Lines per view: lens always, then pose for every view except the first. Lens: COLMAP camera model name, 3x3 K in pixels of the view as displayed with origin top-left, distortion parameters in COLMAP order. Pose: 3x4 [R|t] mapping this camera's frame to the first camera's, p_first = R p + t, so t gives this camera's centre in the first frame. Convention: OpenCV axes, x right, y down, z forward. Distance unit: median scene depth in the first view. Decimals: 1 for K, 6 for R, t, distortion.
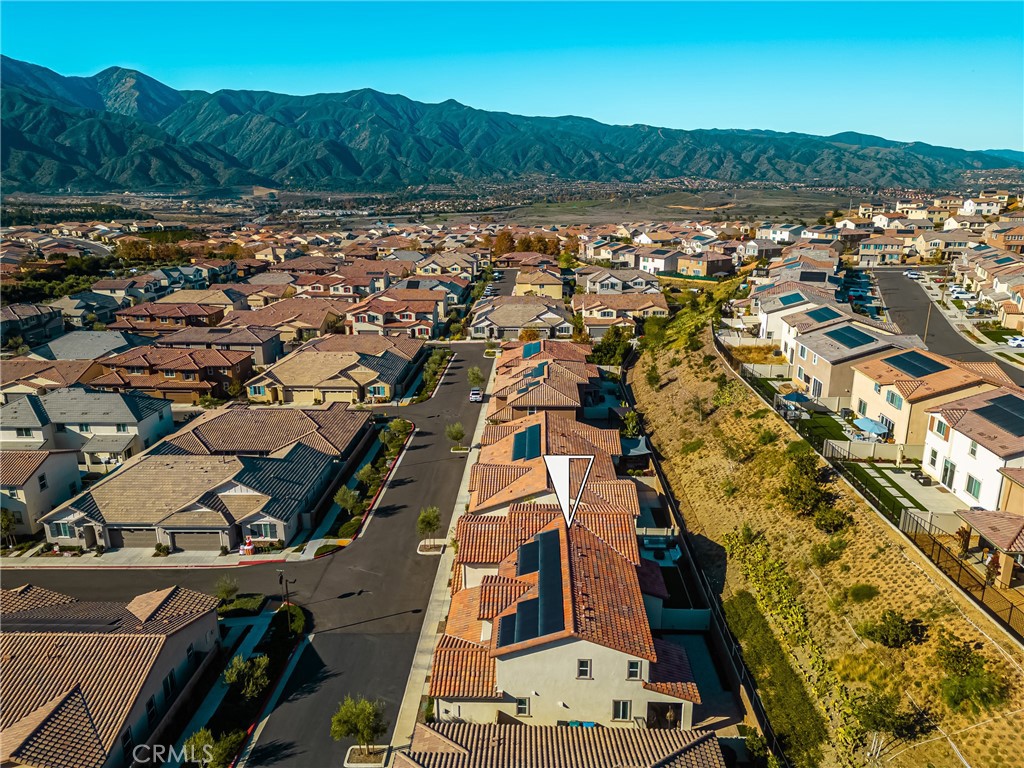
lens RADIAL K [[706.3, 0, 512.0], [0, 706.3, 384.0], [0, 0, 1]] dist [0.072380, -0.073926]
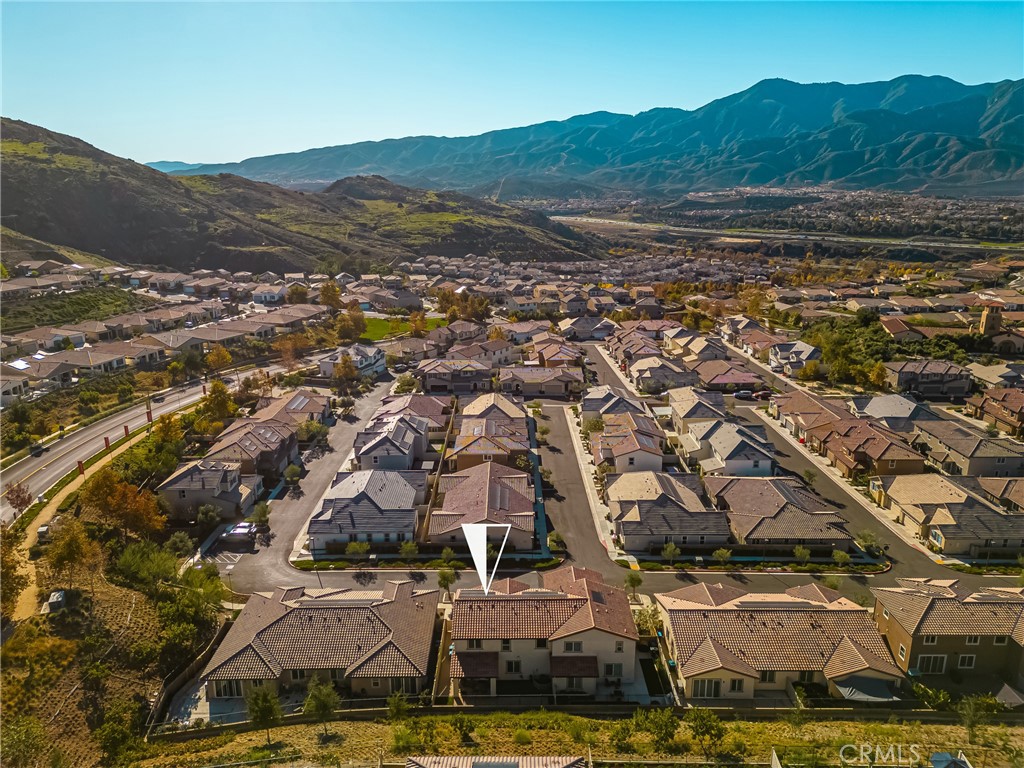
lens RADIAL K [[706.3, 0, 512.0], [0, 706.3, 384.0], [0, 0, 1]] dist [0.072380, -0.073926]
pose [[0.034820, 0.271458, -0.961820, 0.345169], [-0.269152, 0.929392, 0.252562, -0.141441], [0.962468, 0.250082, 0.105424, 0.149704]]
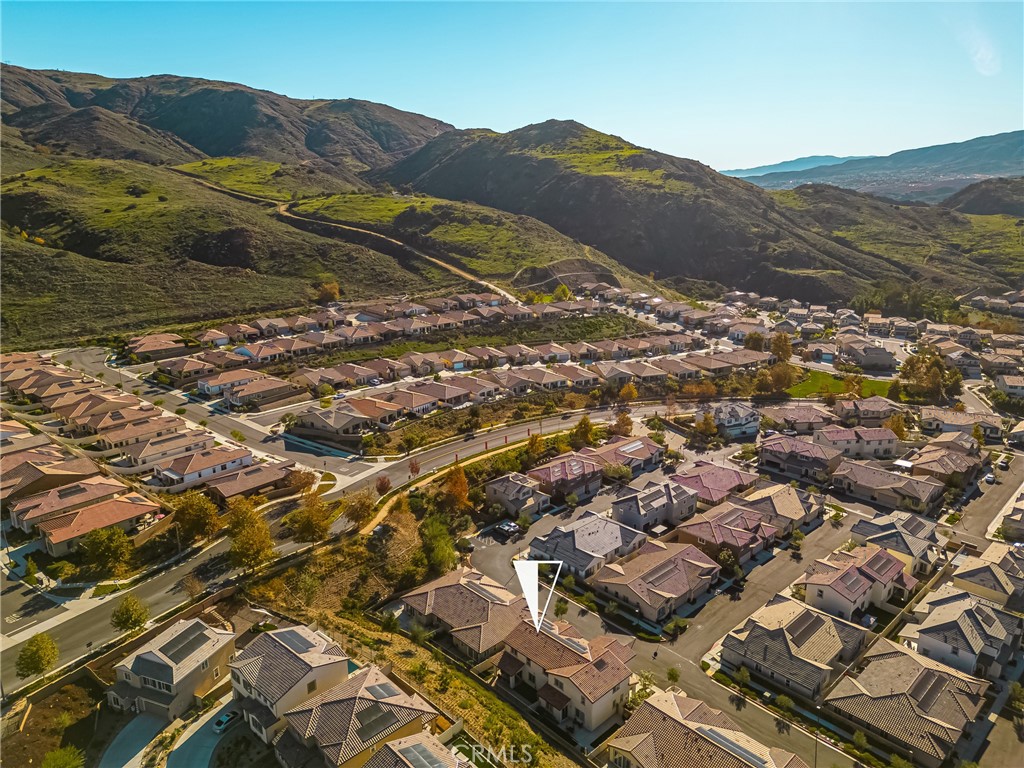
lens RADIAL K [[706.3, 0, 512.0], [0, 706.3, 384.0], [0, 0, 1]] dist [0.072380, -0.073926]
pose [[-0.703276, 0.199462, -0.682362, 0.370217], [-0.186304, 0.874579, 0.447663, -0.348006], [0.686071, 0.441957, -0.577910, 0.424884]]
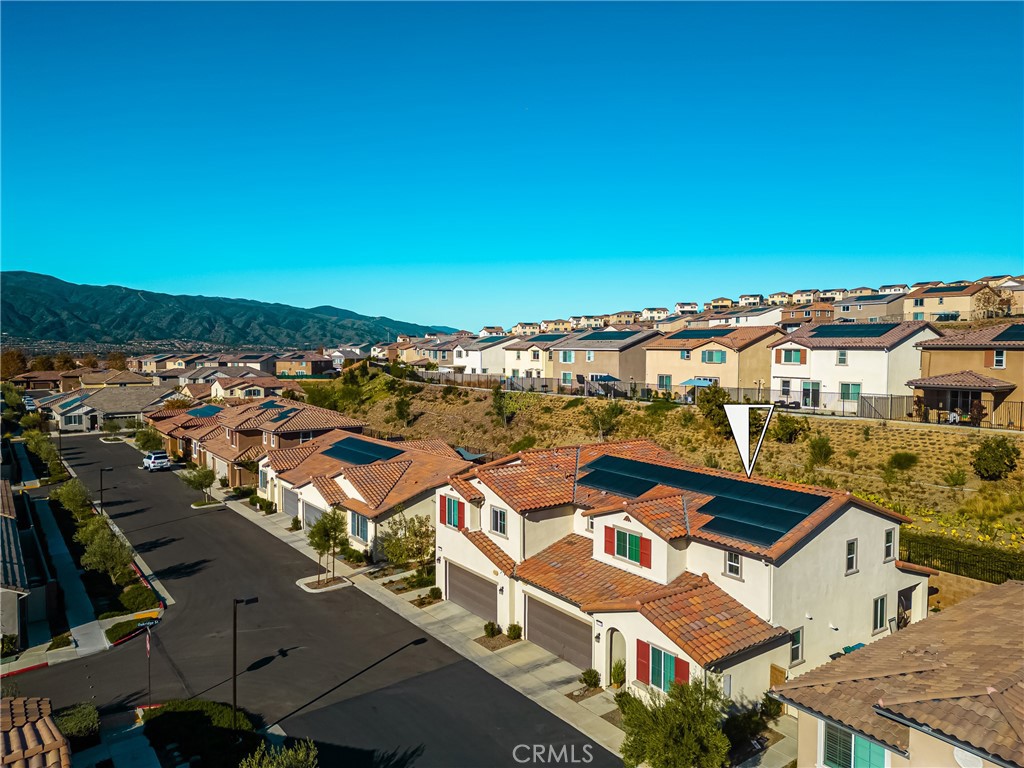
lens RADIAL K [[706.3, 0, 512.0], [0, 706.3, 384.0], [0, 0, 1]] dist [0.072380, -0.073926]
pose [[0.784491, -0.025619, 0.619611, -0.106992], [0.161269, 0.973198, -0.163945, 0.057343], [-0.598804, 0.228538, 0.767596, 0.121487]]
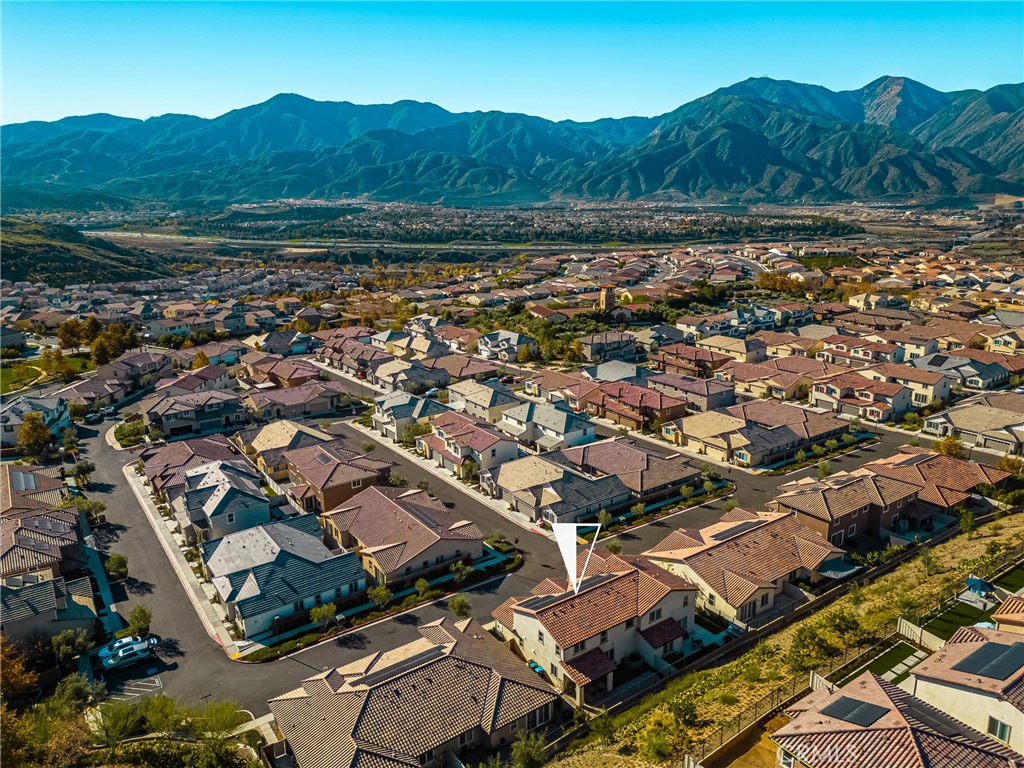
lens RADIAL K [[706.3, 0, 512.0], [0, 706.3, 384.0], [0, 0, 1]] dist [0.072380, -0.073926]
pose [[0.602679, 0.202763, -0.771793, 0.257553], [-0.208923, 0.973536, 0.092620, -0.074163], [0.770149, 0.105425, 0.629092, -0.052382]]
